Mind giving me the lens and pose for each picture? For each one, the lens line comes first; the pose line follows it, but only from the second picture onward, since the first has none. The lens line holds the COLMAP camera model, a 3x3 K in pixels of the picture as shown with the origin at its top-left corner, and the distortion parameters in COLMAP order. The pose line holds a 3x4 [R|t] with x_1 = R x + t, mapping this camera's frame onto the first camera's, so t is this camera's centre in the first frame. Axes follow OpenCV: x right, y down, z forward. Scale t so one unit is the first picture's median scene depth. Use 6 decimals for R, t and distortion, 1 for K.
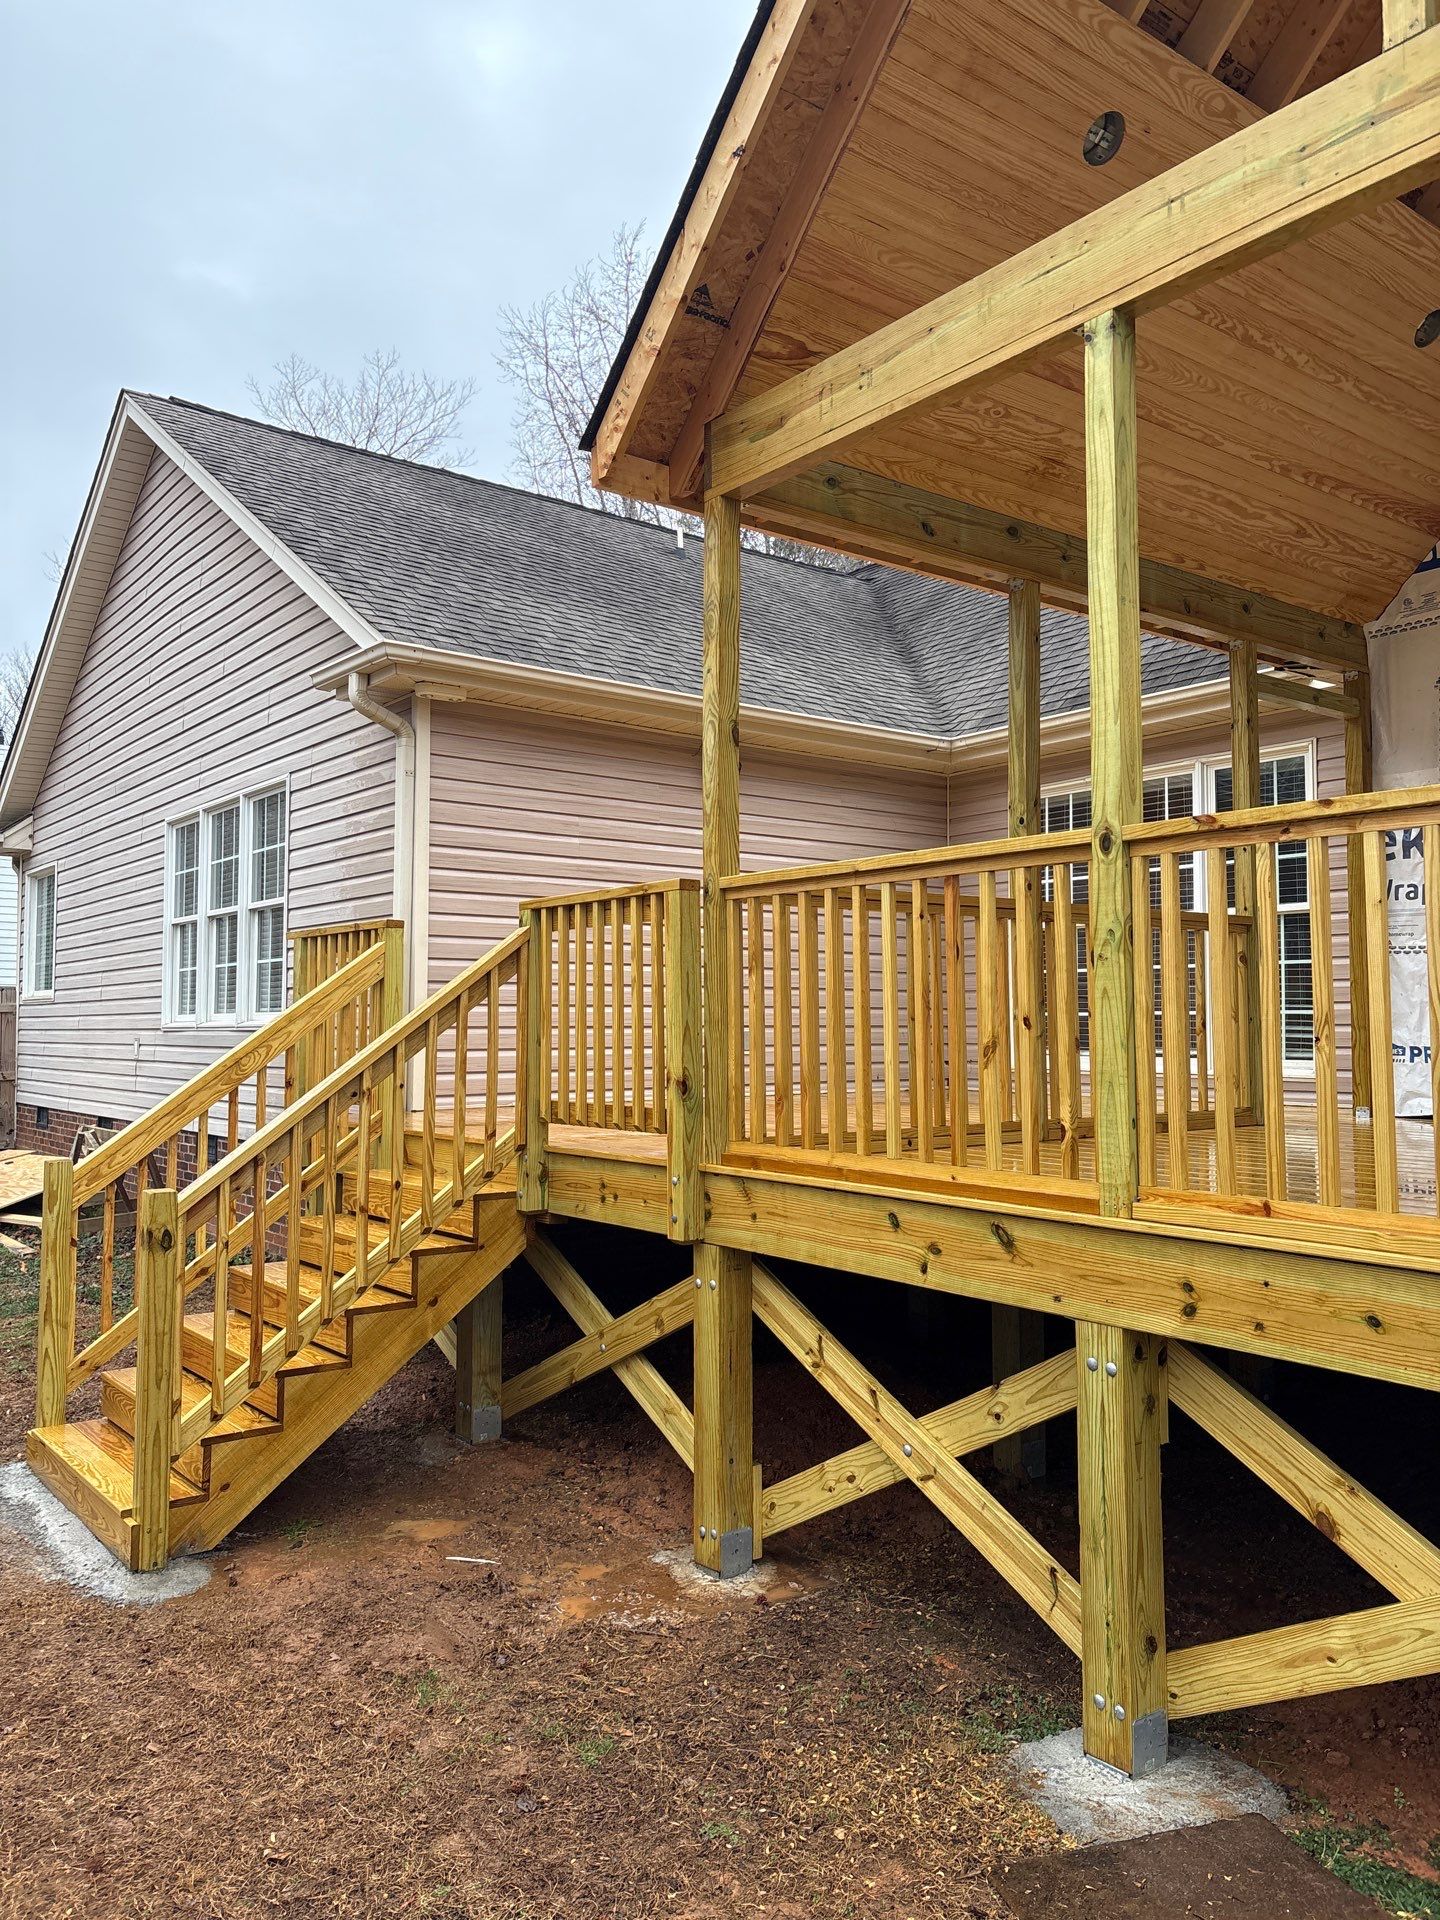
lens RADIAL K [[1453.0, 0, 703.7], [0, 1453.0, 955.1], [0, 0, 1]] dist [0.045181, -0.042495]
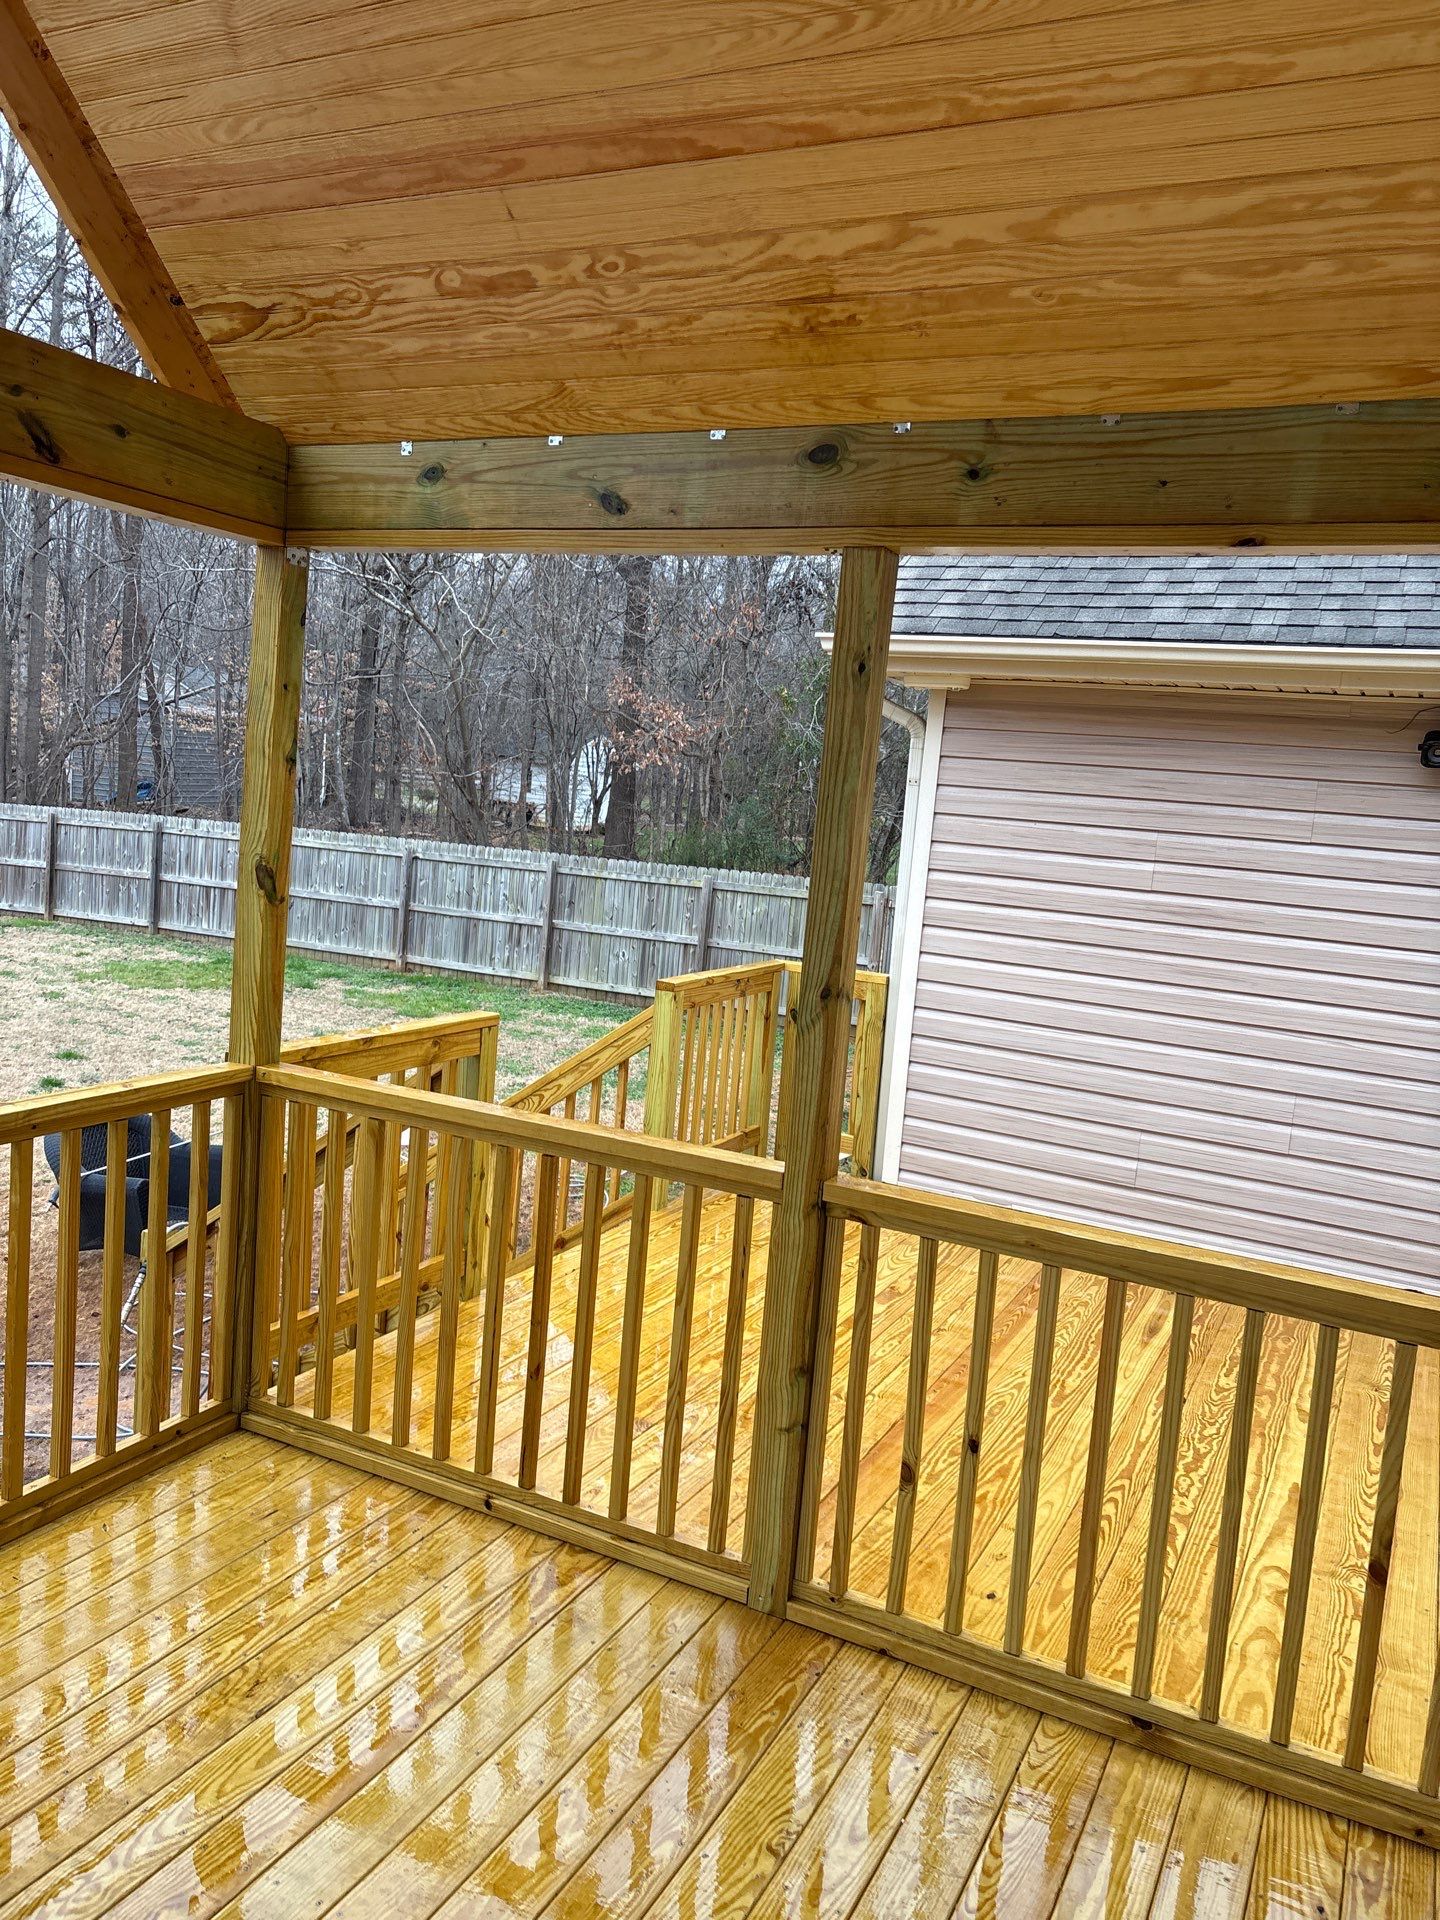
lens RADIAL K [[1450.2, 0, 747.0], [0, 1450.2, 963.0], [0, 0, 1]] dist [0.053728, -0.056625]
pose [[0.444185, 0.145798, -0.883992, 0.831703], [-0.035984, 0.988777, 0.144999, -0.233964], [0.895212, -0.032597, 0.444446, 0.929344]]
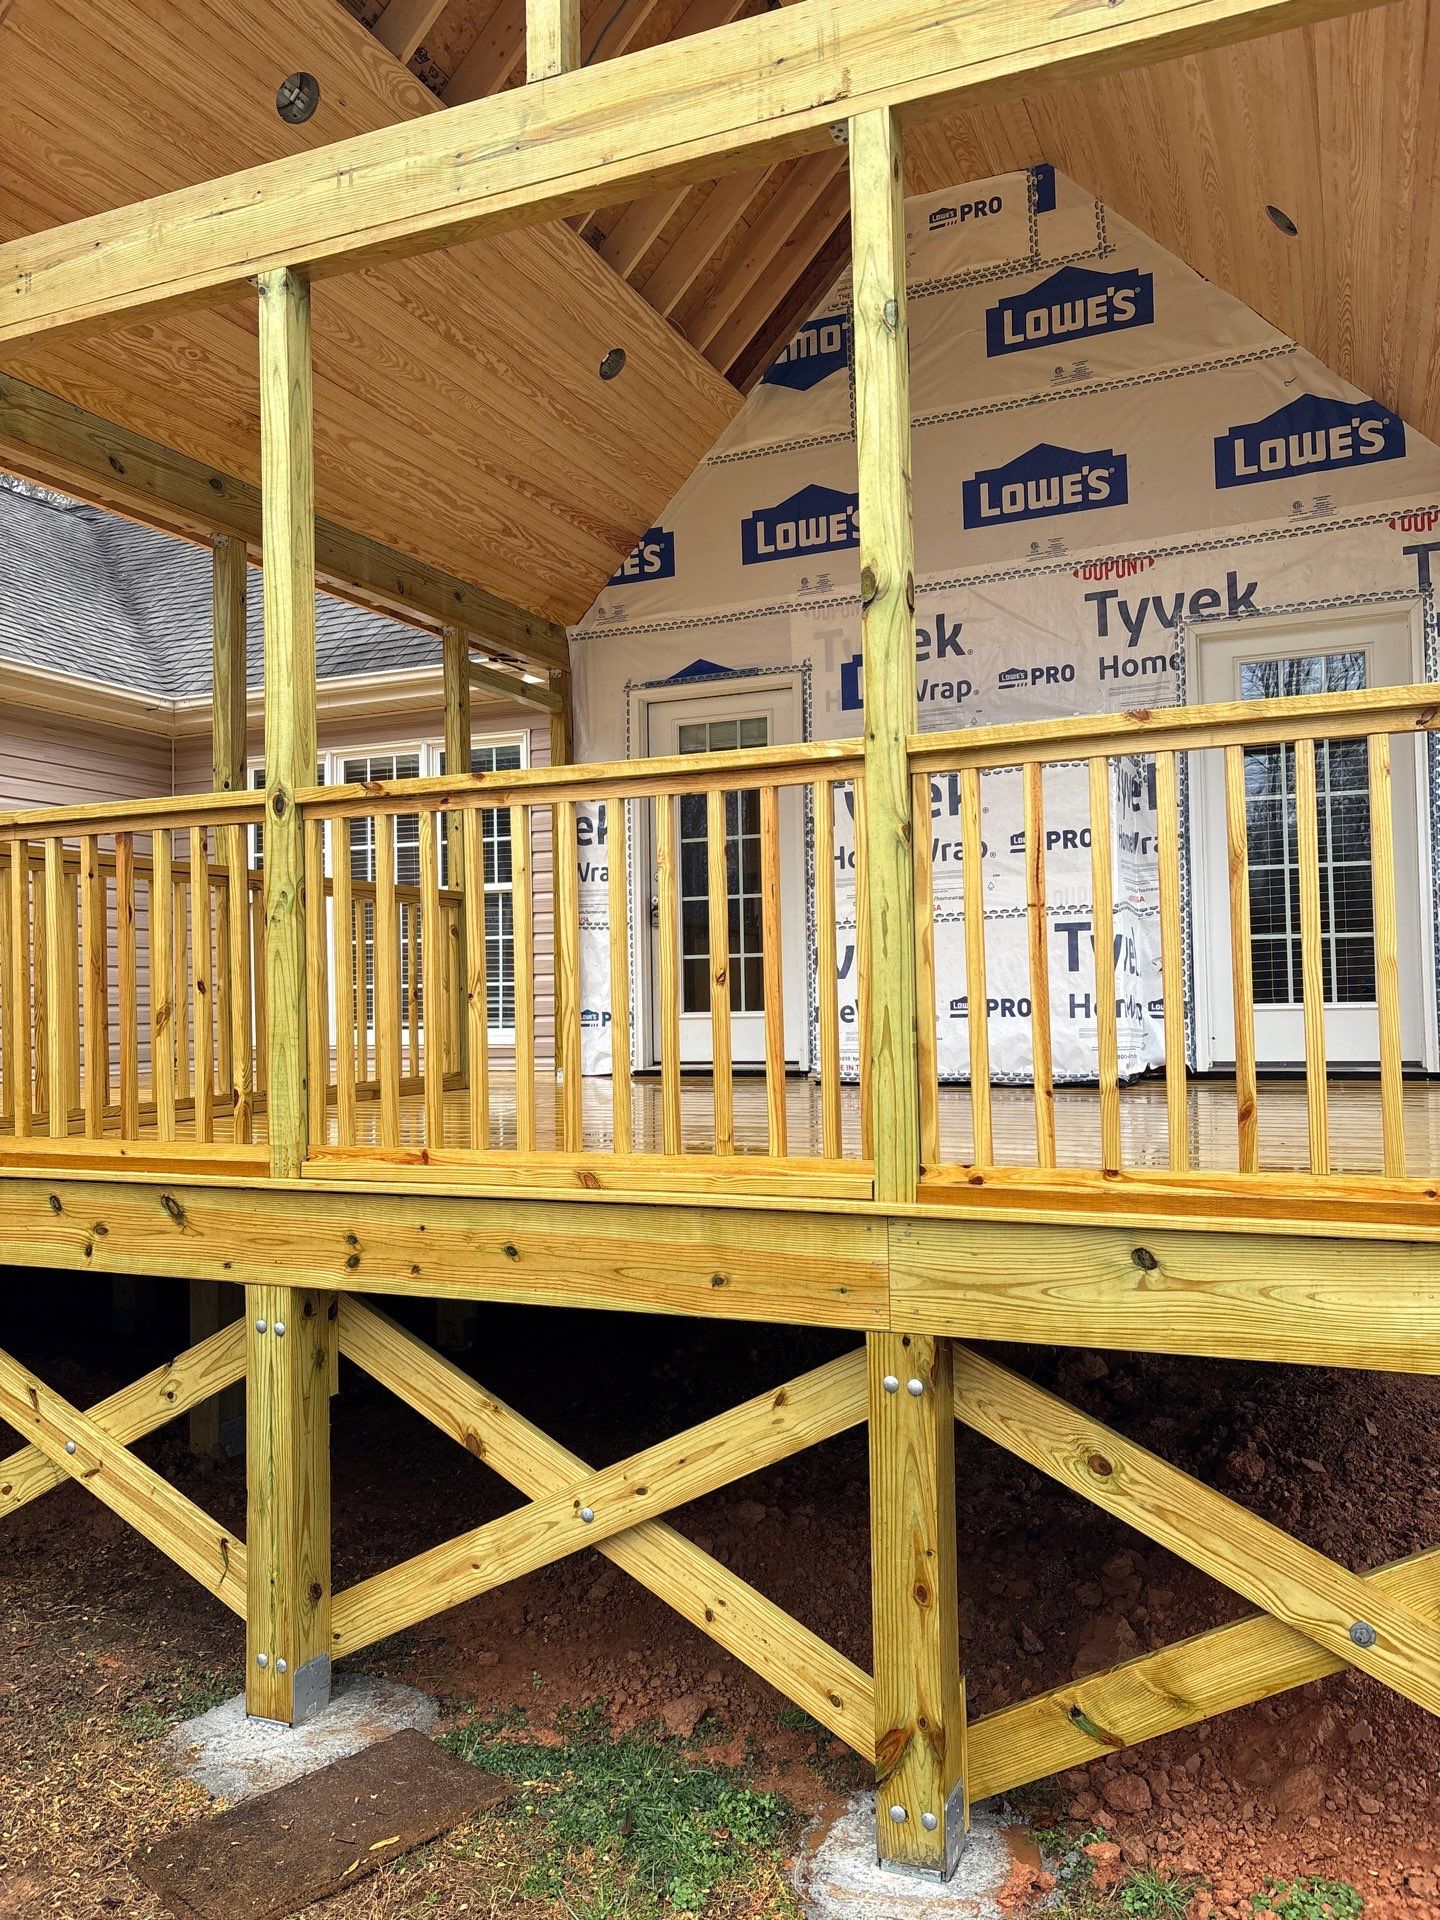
lens RADIAL K [[1450.2, 0, 747.0], [0, 1450.2, 963.0], [0, 0, 1]] dist [0.053728, -0.056625]
pose [[0.869820, -0.000814, 0.493368, 0.049390], [-0.007605, 0.999858, 0.015058, 0.011032], [-0.493310, -0.016850, 0.869690, -0.021883]]
